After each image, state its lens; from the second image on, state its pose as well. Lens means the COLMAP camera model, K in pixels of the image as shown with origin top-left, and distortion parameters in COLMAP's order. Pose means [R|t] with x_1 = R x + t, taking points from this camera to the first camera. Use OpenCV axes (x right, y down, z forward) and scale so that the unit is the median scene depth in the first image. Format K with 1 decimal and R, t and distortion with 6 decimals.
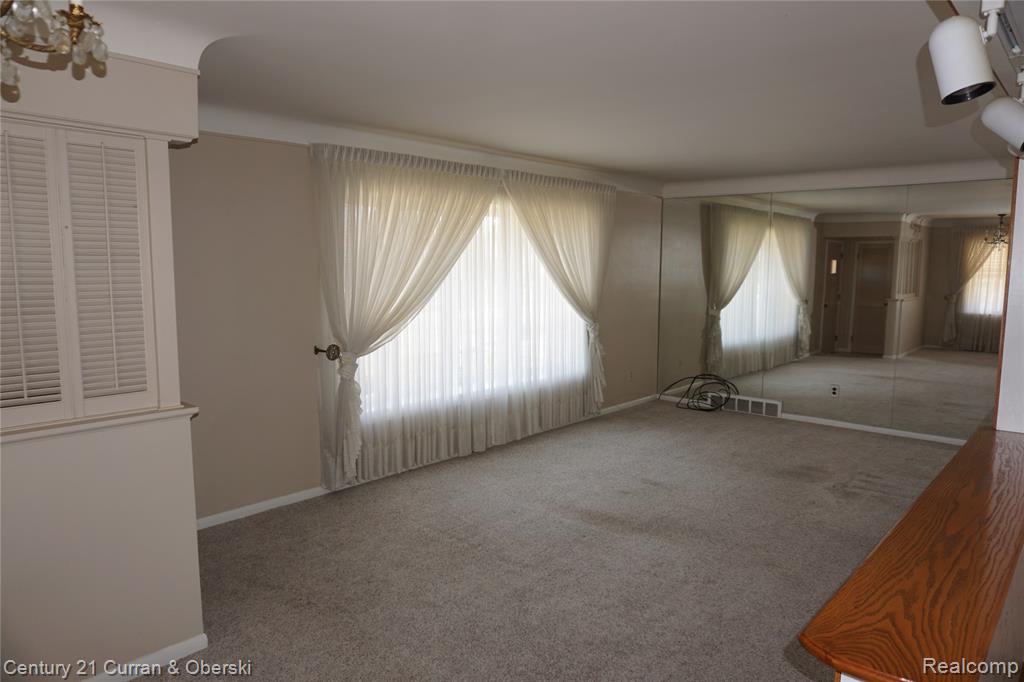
lens RADIAL K [[684.2, 0, 512.0], [0, 684.2, 341.0], [0, 0, 1]] dist [-0.028216, 0.006206]
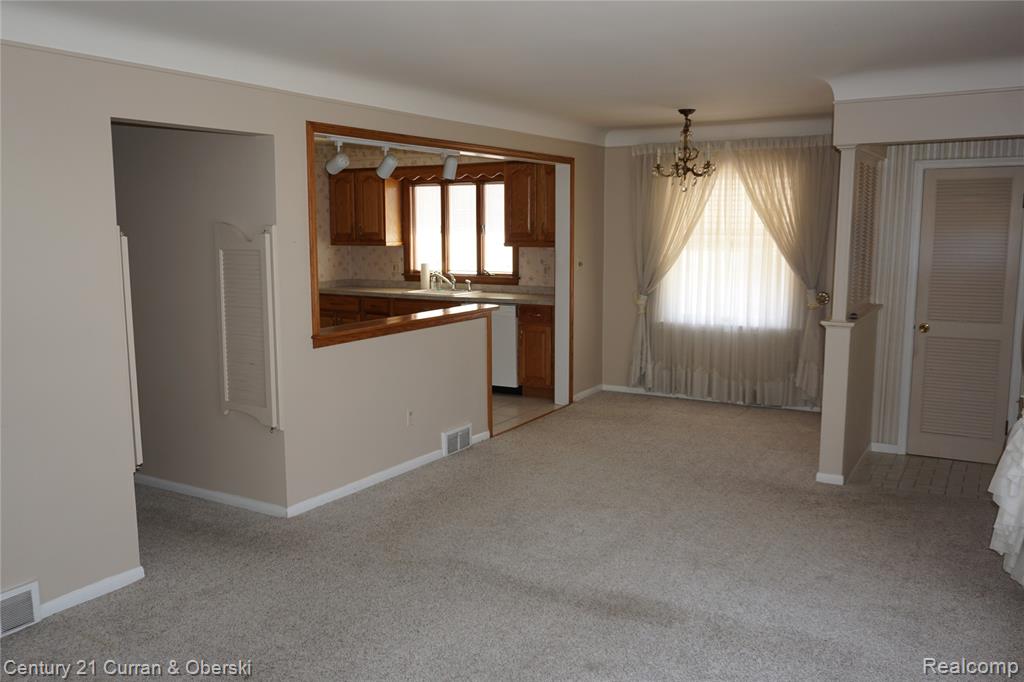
lens RADIAL K [[860.4, 0, 512.0], [0, 860.4, 341.0], [0, 0, 1]] dist [0.003598, 0.001991]
pose [[-0.979134, 0.017773, -0.202437, 0.376315], [-0.034131, 0.967636, 0.250033, -0.193584], [0.200329, 0.251725, -0.946838, 1.631696]]
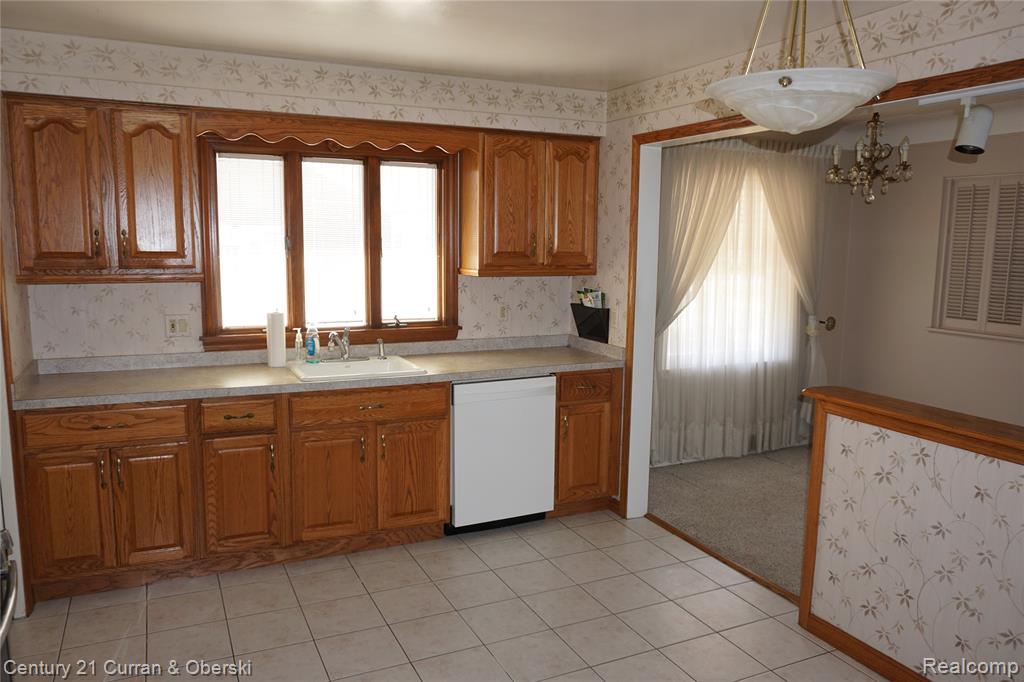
lens RADIAL K [[750.1, 0, 512.0], [0, 750.1, 341.0], [0, 0, 1]] dist [-0.001887, 0.000368]
pose [[-0.386574, 0.106931, -0.916039, 0.880101], [-0.129307, 0.977160, 0.168634, -0.009584], [0.913149, 0.183640, -0.363918, 0.198883]]
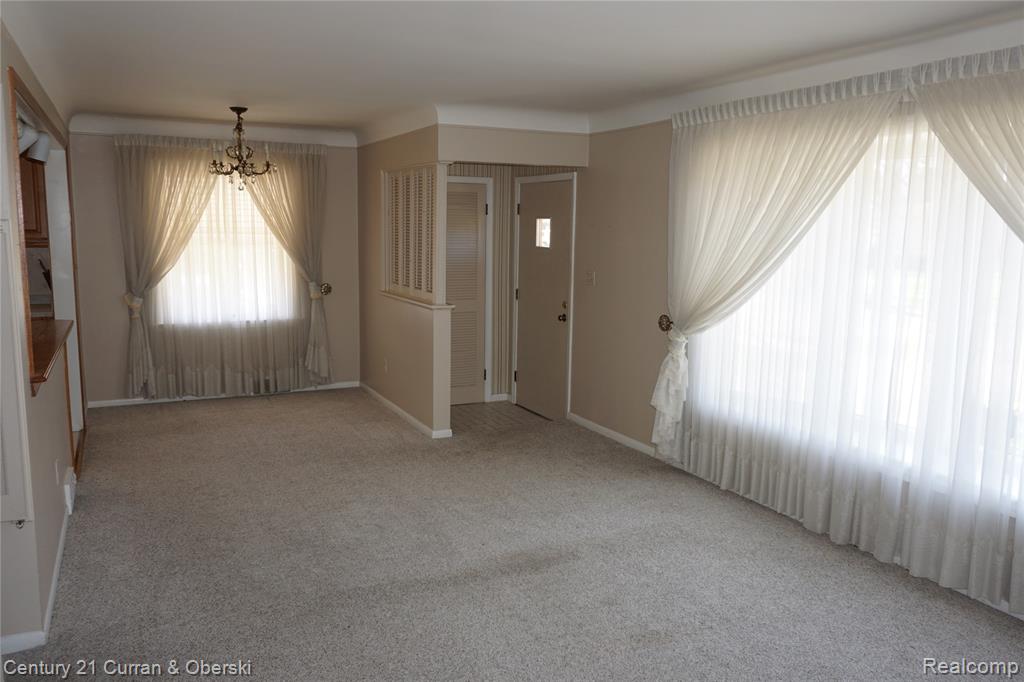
lens RADIAL K [[787.6, 0, 512.0], [0, 787.6, 341.0], [0, 0, 1]] dist [-0.009372, -0.002497]
pose [[-0.373201, 0.117598, -0.920267, 0.876737], [-0.131791, 0.975155, 0.178058, -0.132157], [0.918342, 0.187734, -0.348430, 1.179798]]
